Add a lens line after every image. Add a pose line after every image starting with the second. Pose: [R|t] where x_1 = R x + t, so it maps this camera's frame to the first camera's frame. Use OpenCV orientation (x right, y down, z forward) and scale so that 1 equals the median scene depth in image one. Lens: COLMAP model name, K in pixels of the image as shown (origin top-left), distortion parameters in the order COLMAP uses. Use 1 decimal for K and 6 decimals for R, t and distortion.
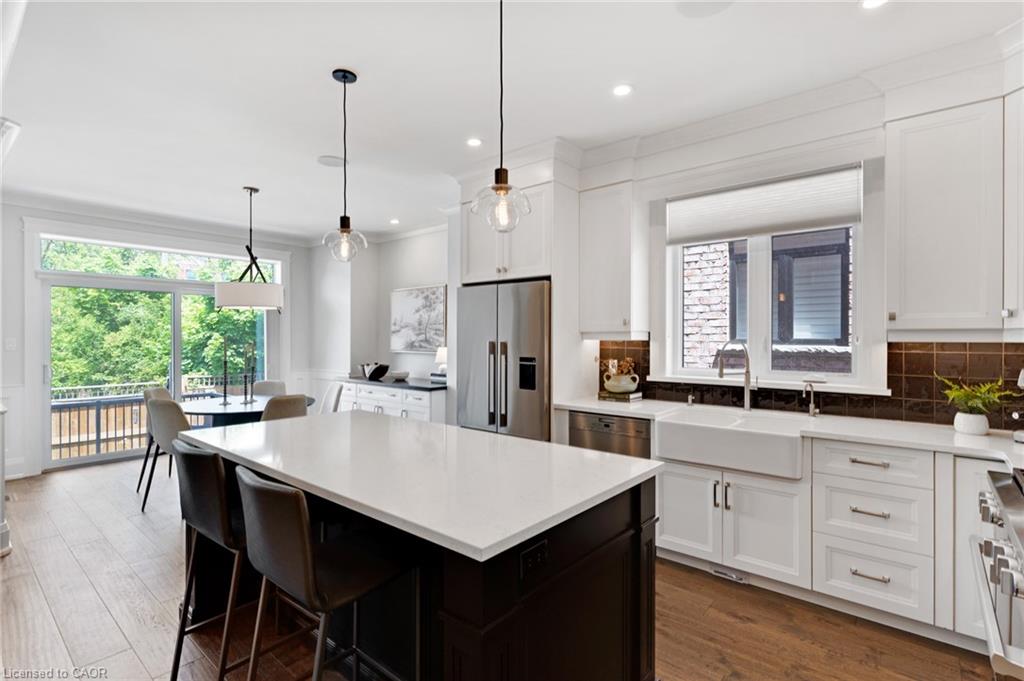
lens RADIAL K [[487.9, 0, 511.8], [0, 487.9, 336.9], [0, 0, 1]] dist [0.001043, 0.001384]
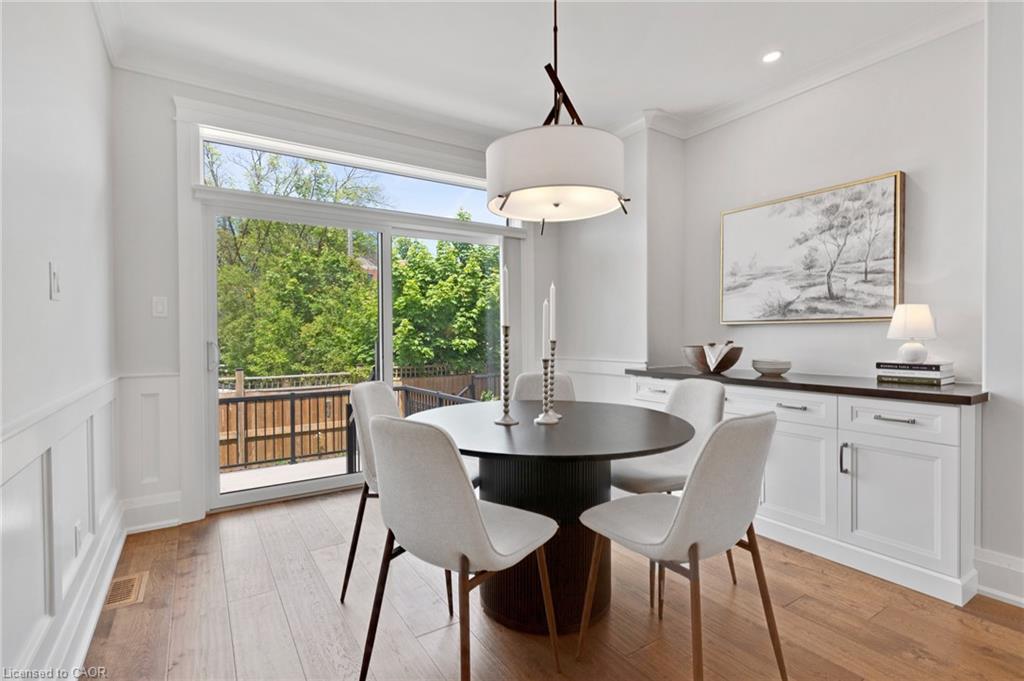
lens RADIAL K [[487.9, 0, 515.7], [0, 487.9, 341.4], [0, 0, 1]] dist [0.001043, 0.001384]
pose [[0.959528, -0.001282, -0.281610, -0.161801], [0.006078, 0.999851, 0.016156, 0.020022], [0.281548, -0.017214, 0.959393, 0.204979]]
